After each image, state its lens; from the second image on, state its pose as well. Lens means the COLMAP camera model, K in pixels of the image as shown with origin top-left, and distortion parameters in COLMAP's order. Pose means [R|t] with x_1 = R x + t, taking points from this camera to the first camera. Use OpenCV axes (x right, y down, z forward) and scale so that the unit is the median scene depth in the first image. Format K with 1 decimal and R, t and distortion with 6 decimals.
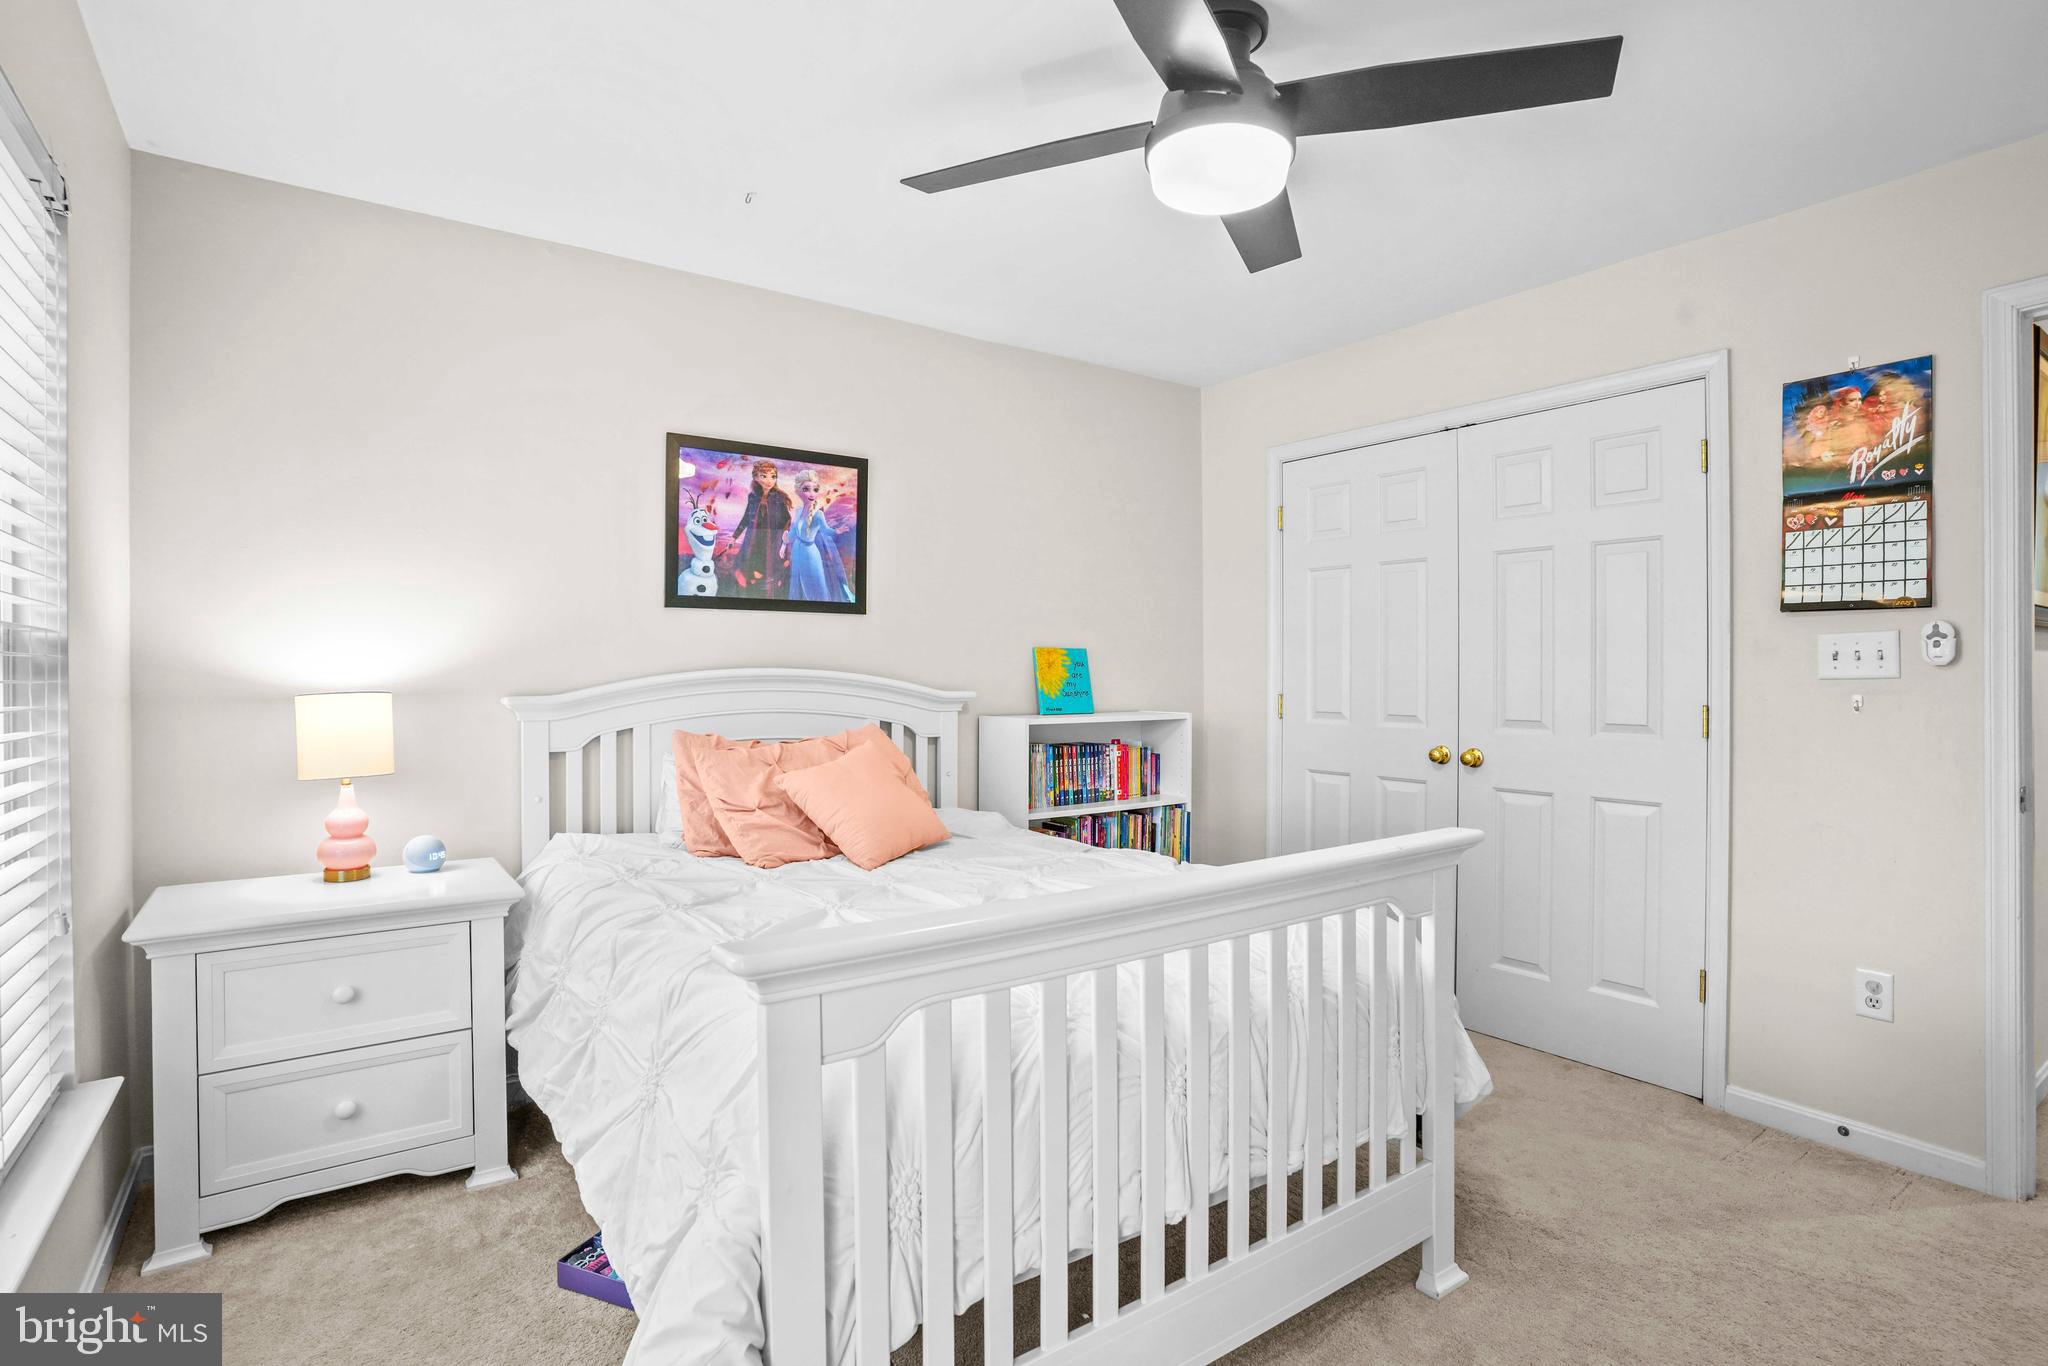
lens RADIAL K [[1024.9, 0, 1016.0], [0, 1024.9, 673.2], [0, 0, 1]] dist [-0.066526, 0.028615]
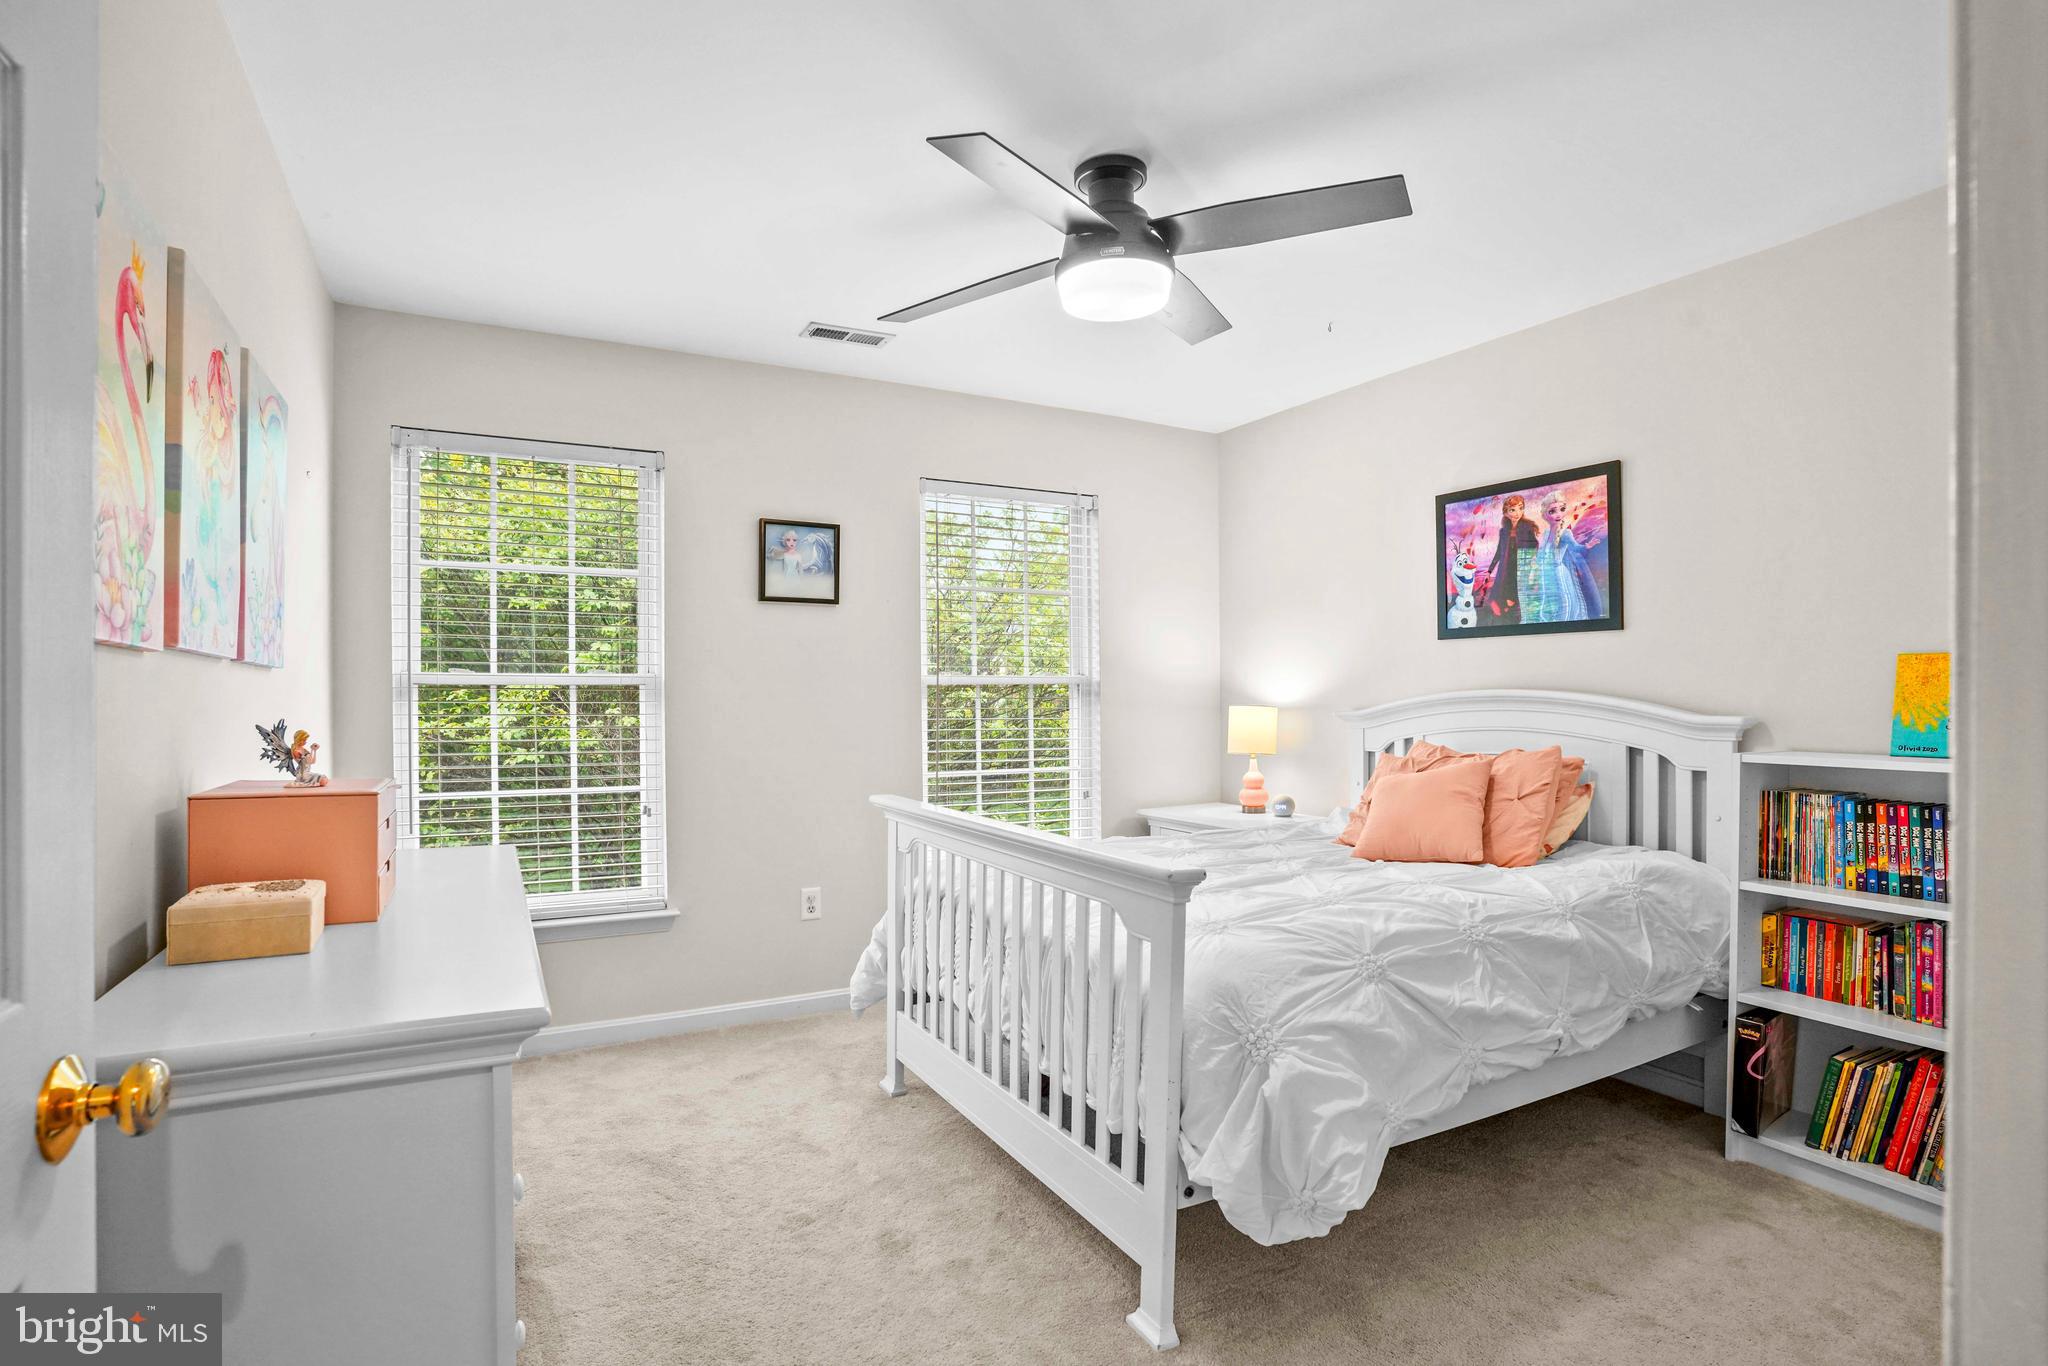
lens RADIAL K [[1024.9, 0, 1019.1], [0, 1024.9, 696.5], [0, 0, 1]] dist [-0.066526, 0.028615]
pose [[-0.127892, 0.003280, -0.991783, 0.871083], [0.005140, 0.999983, 0.002644, -0.002567], [0.991775, -0.004759, -0.127907, 0.617594]]
